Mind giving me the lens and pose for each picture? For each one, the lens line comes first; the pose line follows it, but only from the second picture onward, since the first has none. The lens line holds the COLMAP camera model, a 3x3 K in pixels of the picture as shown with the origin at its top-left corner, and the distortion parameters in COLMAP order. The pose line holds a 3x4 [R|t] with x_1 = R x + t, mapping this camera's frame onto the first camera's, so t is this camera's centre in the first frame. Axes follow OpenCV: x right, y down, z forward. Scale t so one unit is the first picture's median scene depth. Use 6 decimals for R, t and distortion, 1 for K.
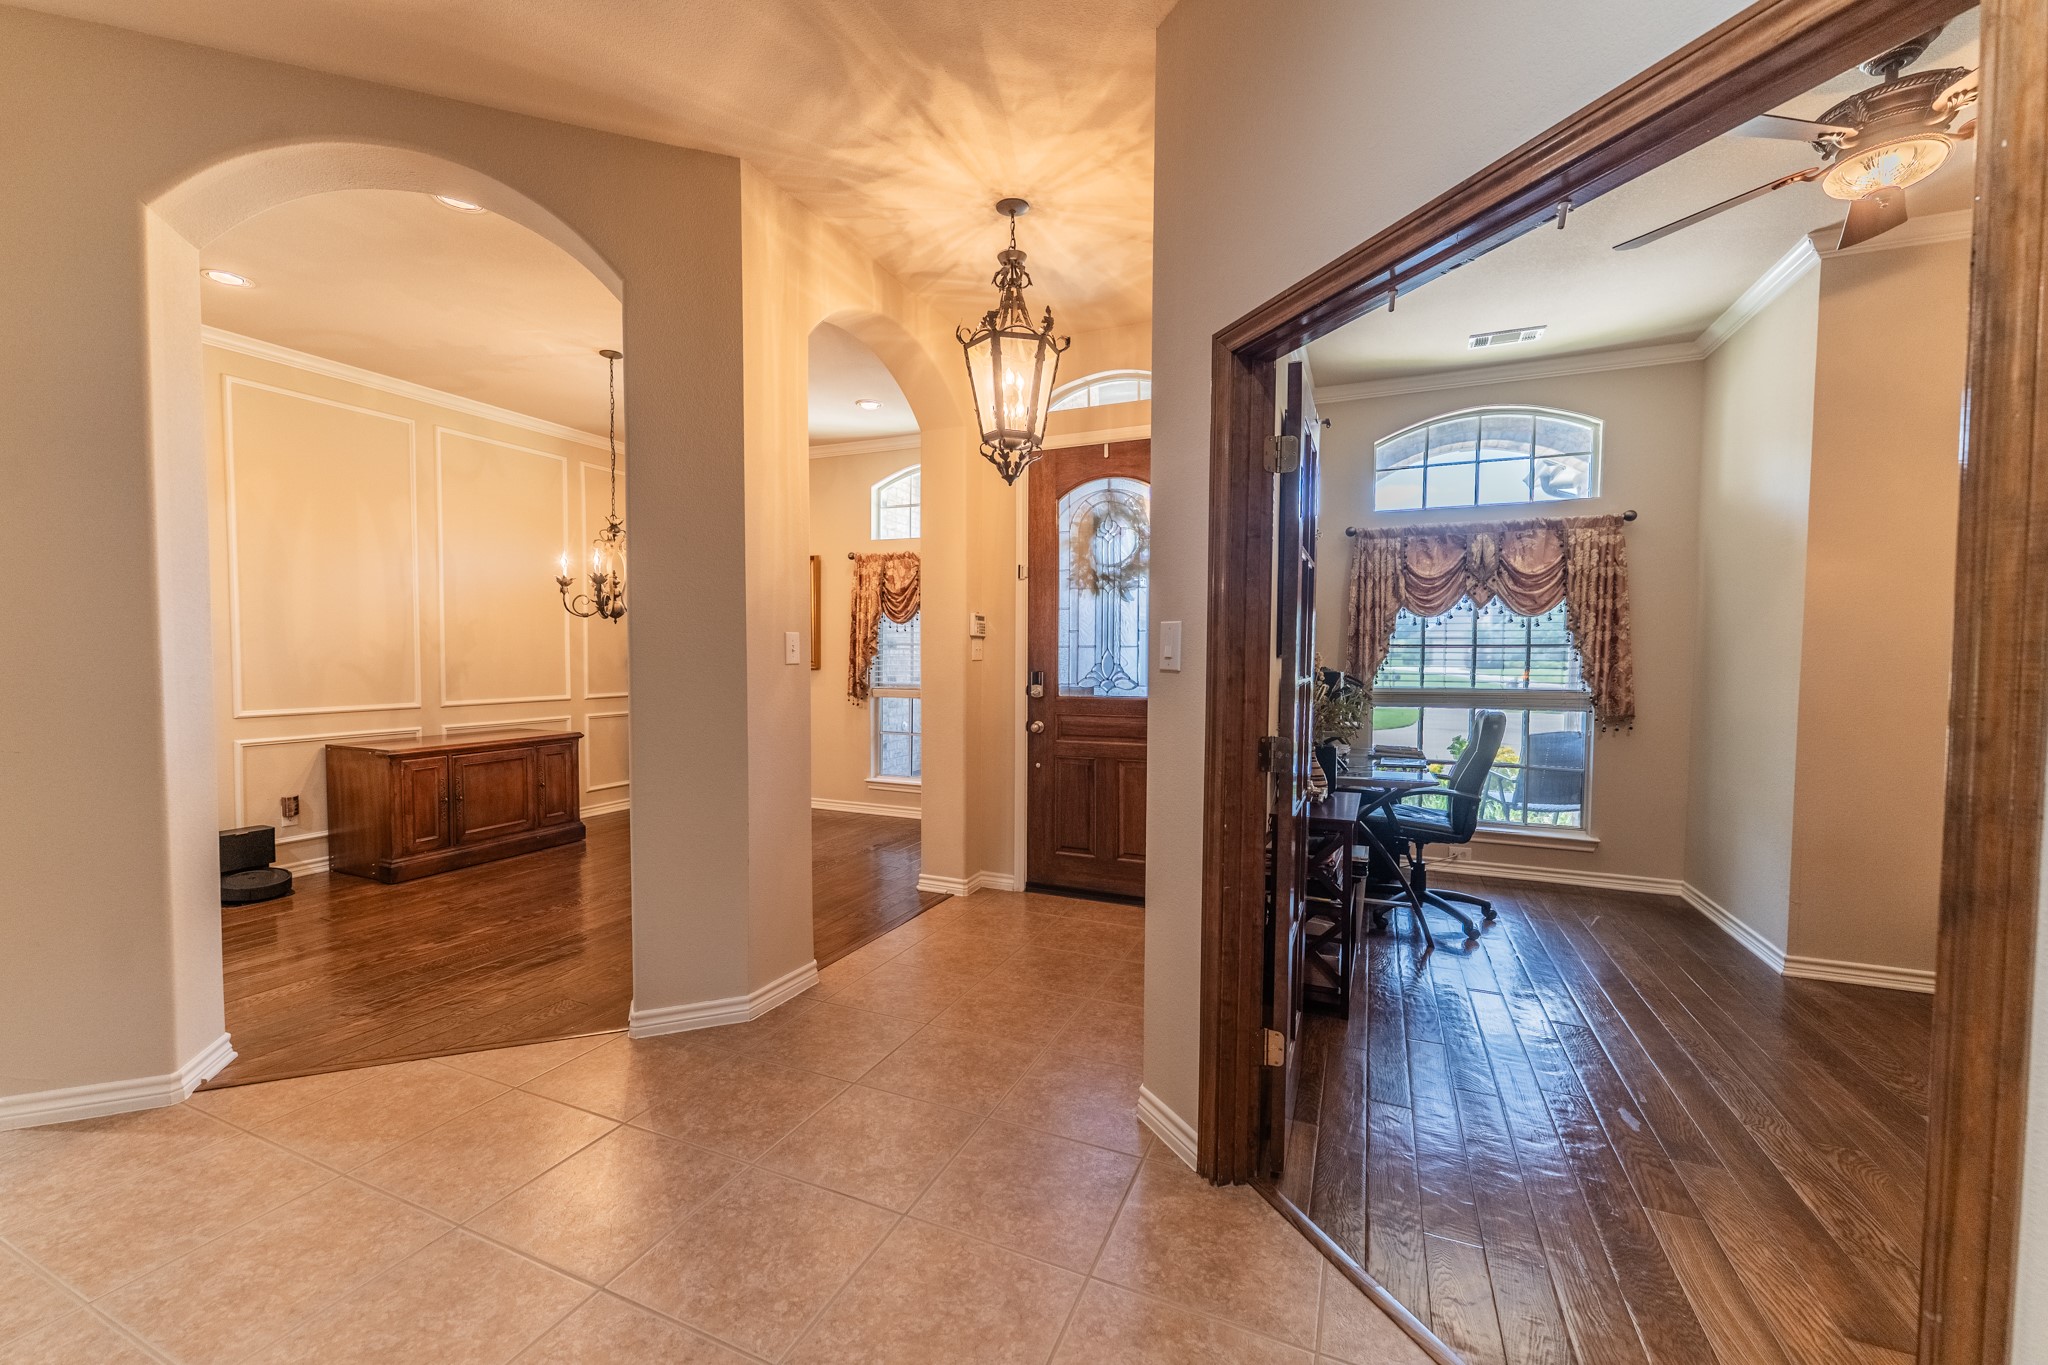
lens RADIAL K [[836.0, 0, 1015.0], [0, 836.0, 687.7], [0, 0, 1]] dist [-0.001341, 0.000290]
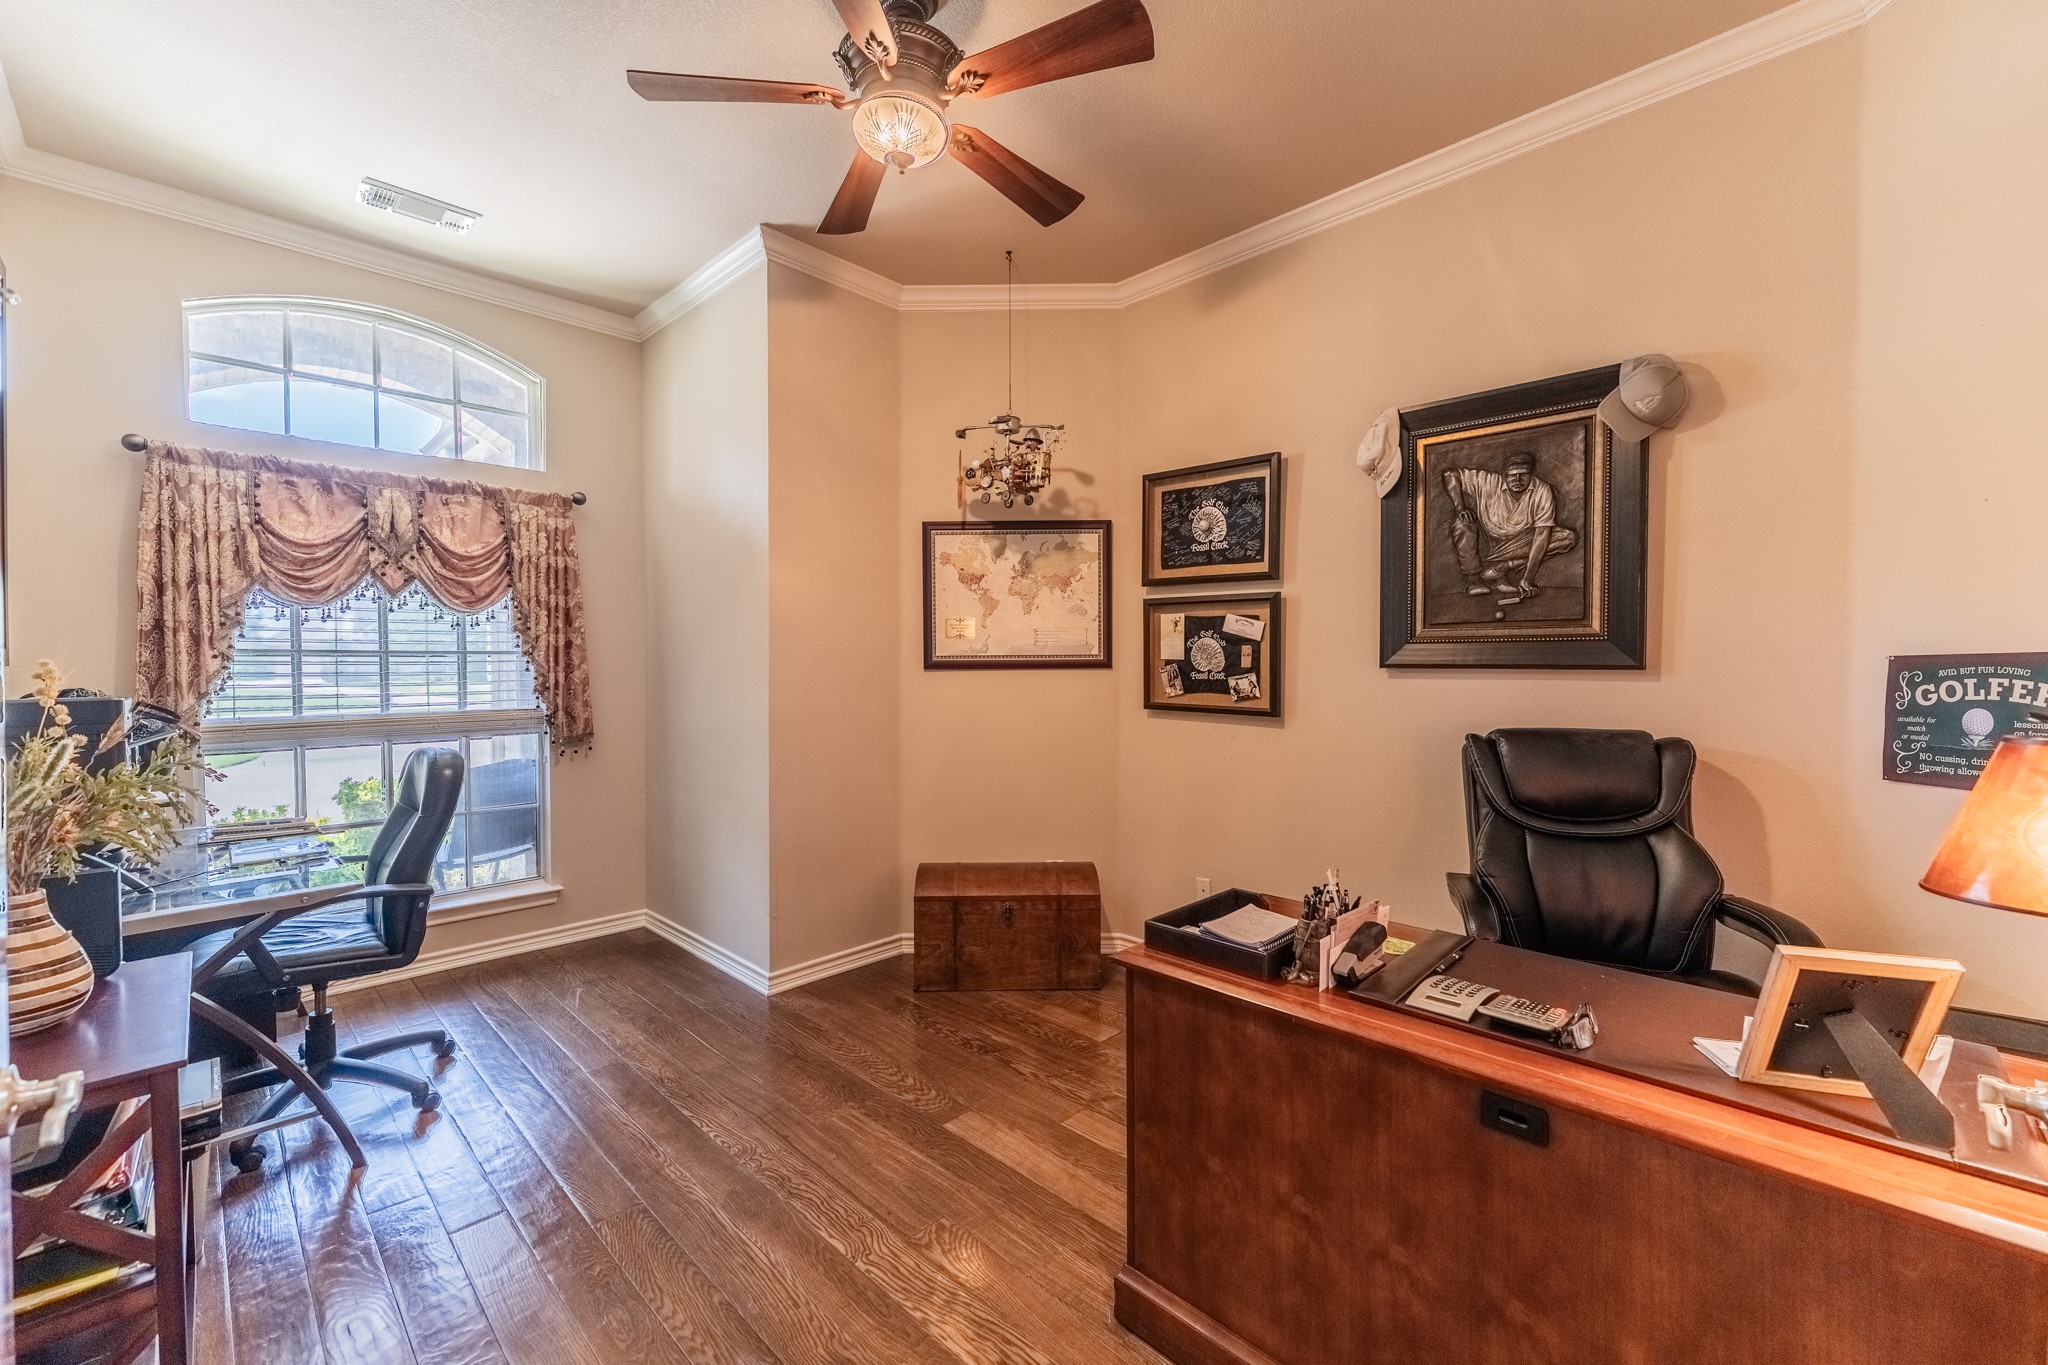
lens RADIAL K [[836.0, 0, 1019.1], [0, 836.0, 682.6], [0, 0, 1]] dist [-0.001341, 0.000290]
pose [[0.371287, -0.027377, 0.928114, 0.108698], [0.041105, 0.999070, 0.013026, -0.011878], [-0.927608, 0.033314, 0.372067, 0.273042]]
